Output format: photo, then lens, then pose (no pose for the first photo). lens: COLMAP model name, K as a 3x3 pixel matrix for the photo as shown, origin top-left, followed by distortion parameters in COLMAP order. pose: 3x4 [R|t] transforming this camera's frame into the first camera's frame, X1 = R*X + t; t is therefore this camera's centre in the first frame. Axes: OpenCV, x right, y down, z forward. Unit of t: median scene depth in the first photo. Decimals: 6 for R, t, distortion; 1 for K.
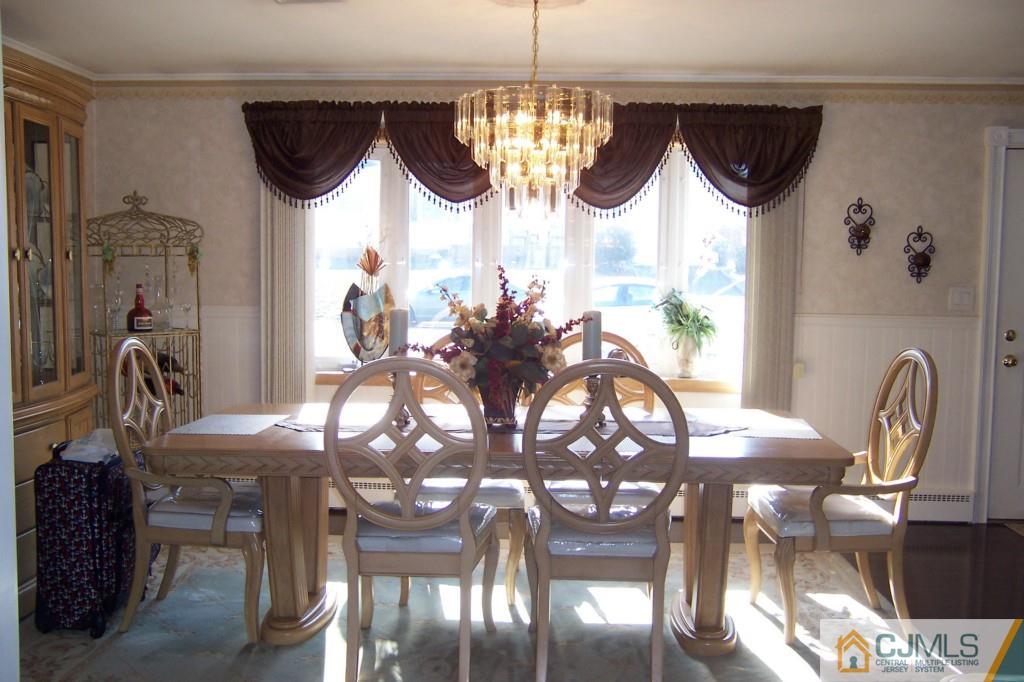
lens RADIAL K [[1014.8, 0, 513.6], [0, 1014.8, 343.9], [0, 0, 1]] dist [-0.162611, 0.263811]
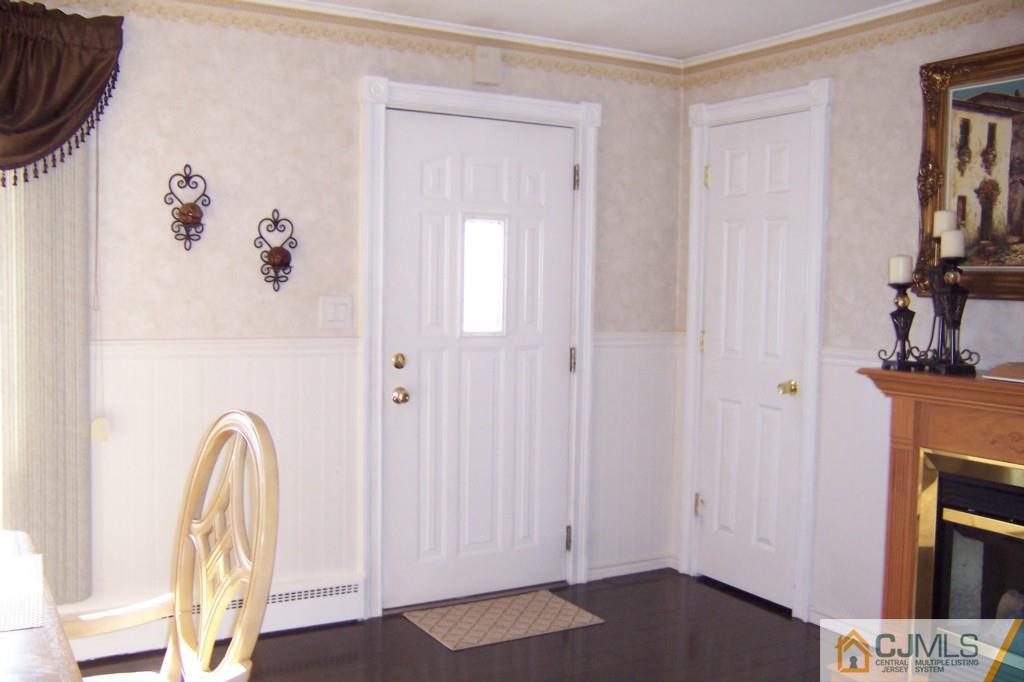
lens RADIAL K [[1014.8, 0, 513.6], [0, 1014.8, 343.9], [0, 0, 1]] dist [-0.162611, 0.263811]
pose [[0.834753, -0.030994, 0.549752, 0.159473], [0.038701, 0.999248, -0.002428, -0.016416], [-0.549264, 0.023302, 0.835324, 0.325315]]
